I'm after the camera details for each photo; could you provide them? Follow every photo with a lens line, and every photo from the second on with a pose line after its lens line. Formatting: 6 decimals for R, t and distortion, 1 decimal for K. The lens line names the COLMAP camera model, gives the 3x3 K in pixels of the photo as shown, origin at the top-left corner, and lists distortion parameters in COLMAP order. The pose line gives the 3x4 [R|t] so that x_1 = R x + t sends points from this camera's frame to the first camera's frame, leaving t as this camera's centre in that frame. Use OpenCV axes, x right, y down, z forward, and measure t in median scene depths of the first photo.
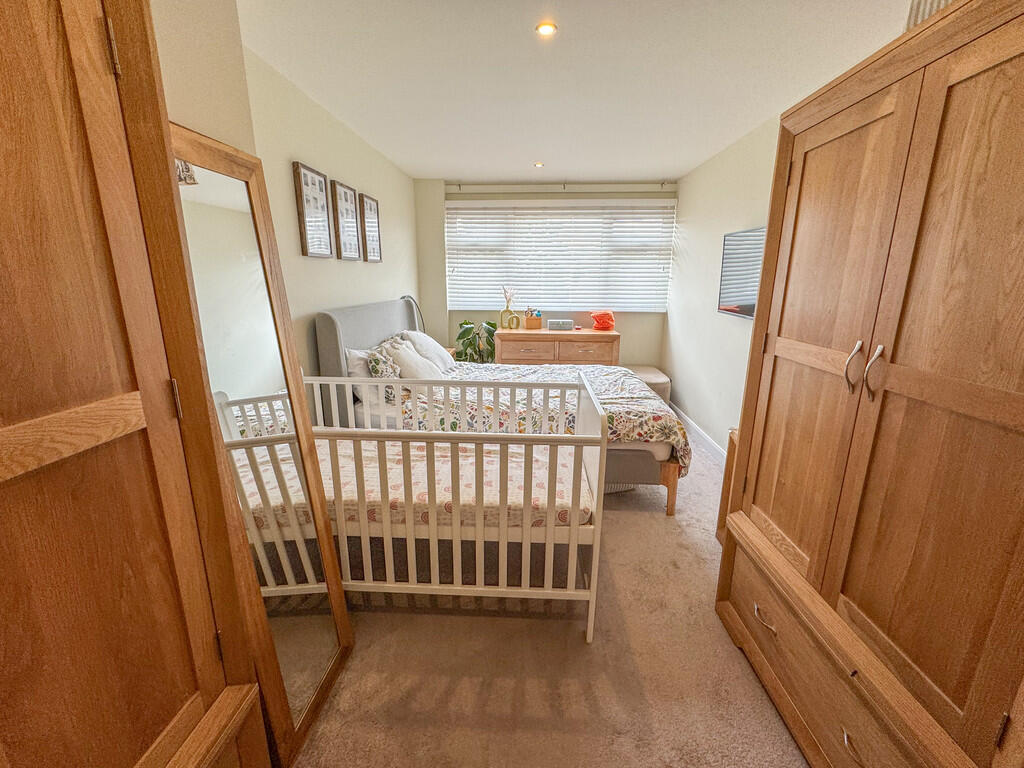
lens RADIAL K [[419.8, 0, 510.1], [0, 419.8, 379.5], [0, 0, 1]] dist [0.000526, 0.000298]
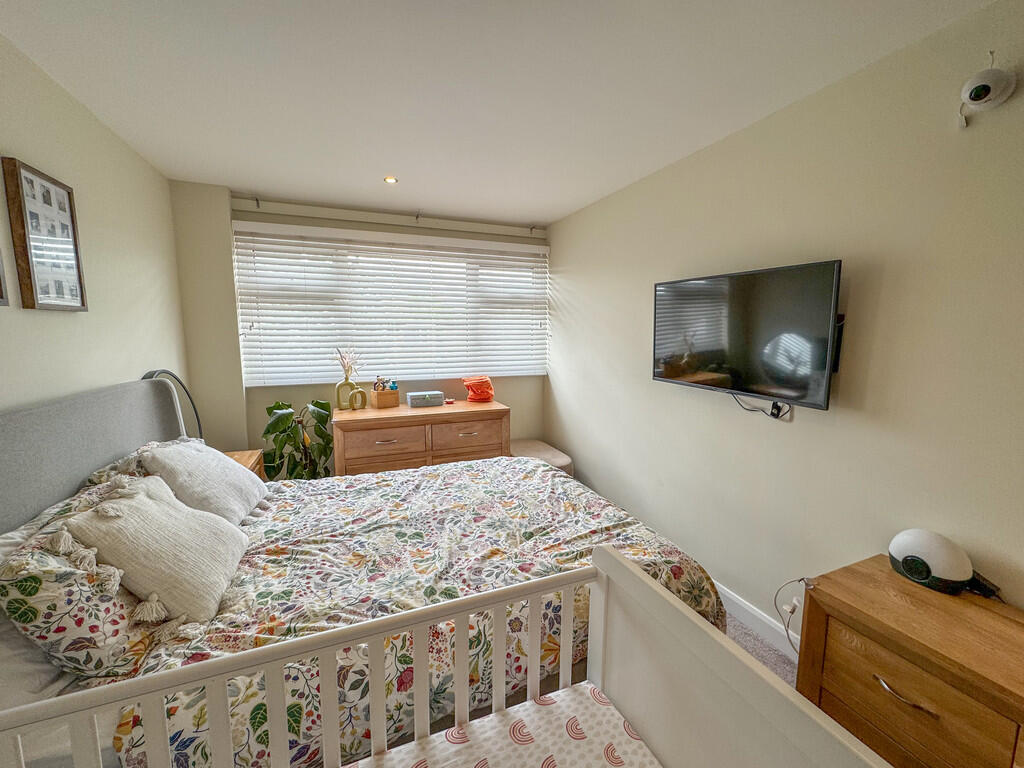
lens RADIAL K [[419.8, 0, 513.7], [0, 419.8, 382.4], [0, 0, 1]] dist [0.000526, 0.000298]
pose [[0.904826, -0.055608, 0.422135, -0.050153], [0.104849, 0.990005, -0.094324, -0.075161], [-0.412671, 0.129607, 0.901612, 0.276368]]
